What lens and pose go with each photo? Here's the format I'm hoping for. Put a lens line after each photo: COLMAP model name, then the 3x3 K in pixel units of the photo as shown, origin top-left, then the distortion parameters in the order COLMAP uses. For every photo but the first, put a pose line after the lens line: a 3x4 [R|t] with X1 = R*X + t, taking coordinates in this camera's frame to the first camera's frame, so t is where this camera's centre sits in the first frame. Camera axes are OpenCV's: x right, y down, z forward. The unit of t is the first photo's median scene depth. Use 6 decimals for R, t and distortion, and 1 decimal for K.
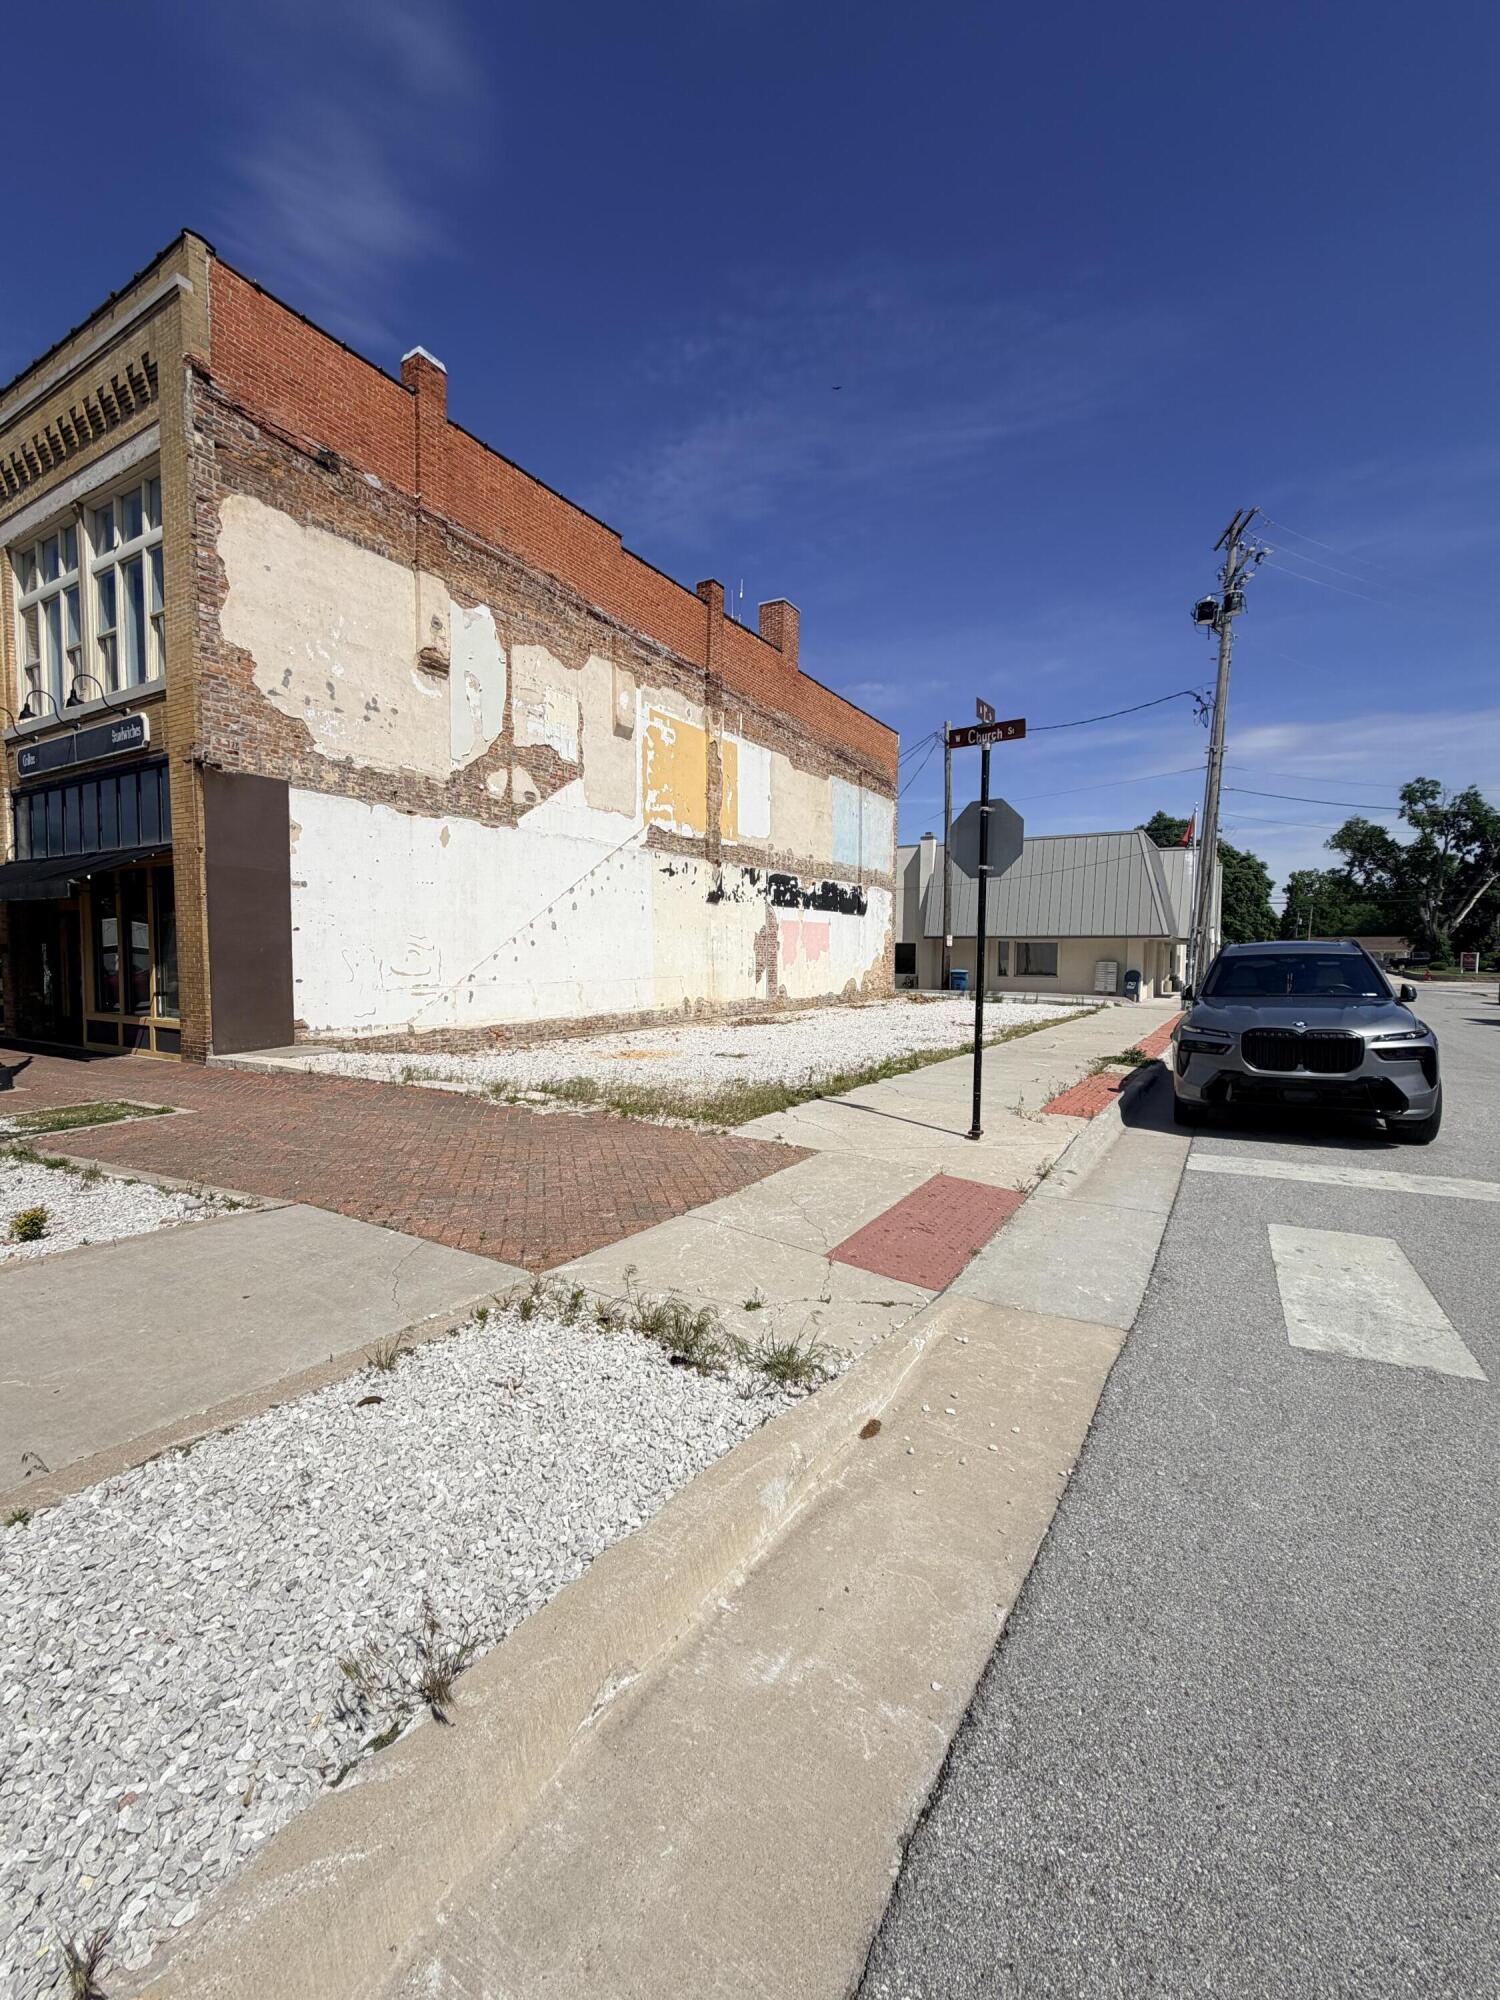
lens RADIAL K [[823.6, 0, 764.4], [0, 823.6, 997.9], [0, 0, 1]] dist [0.002220, -0.000205]
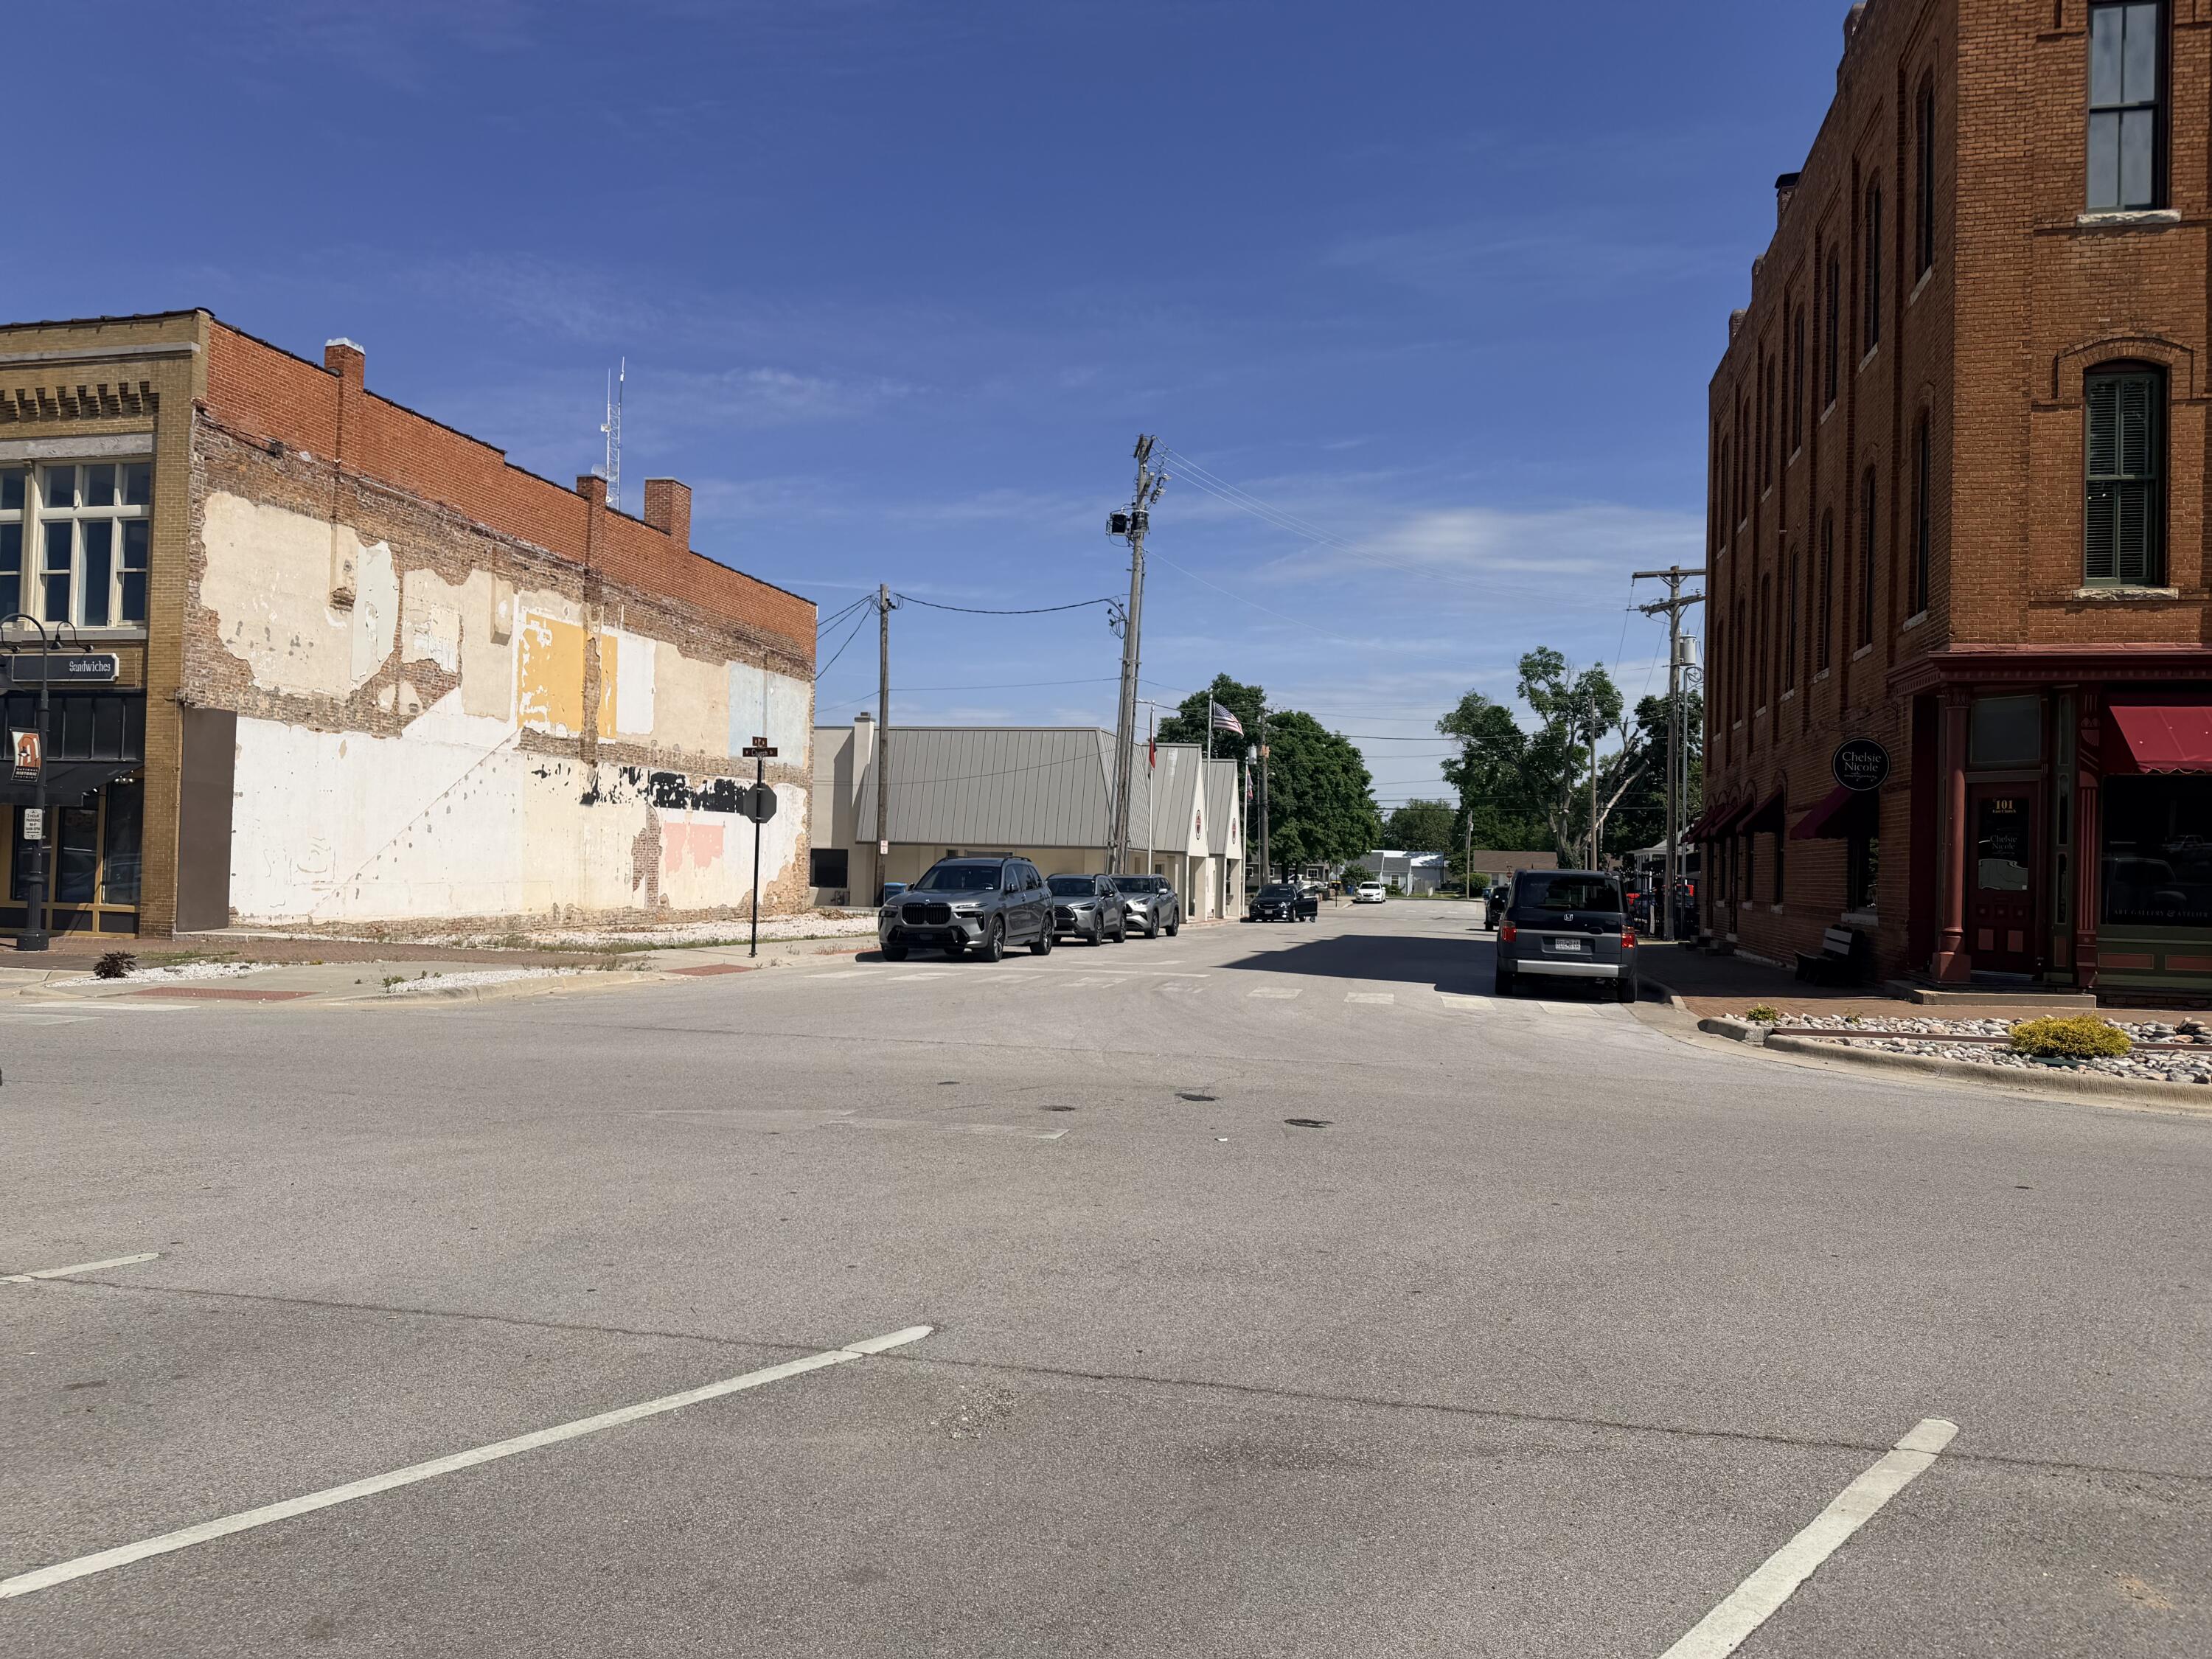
lens RADIAL K [[1557.5, 0, 1188.0], [0, 1557.5, 832.0], [0, 0, 1]] dist [0.132811, -0.174826]
pose [[0.942117, 0.022747, 0.334513, -0.021954], [0.002594, 0.997172, -0.075113, 0.061189], [-0.335275, 0.071633, 0.939393, -1.055465]]
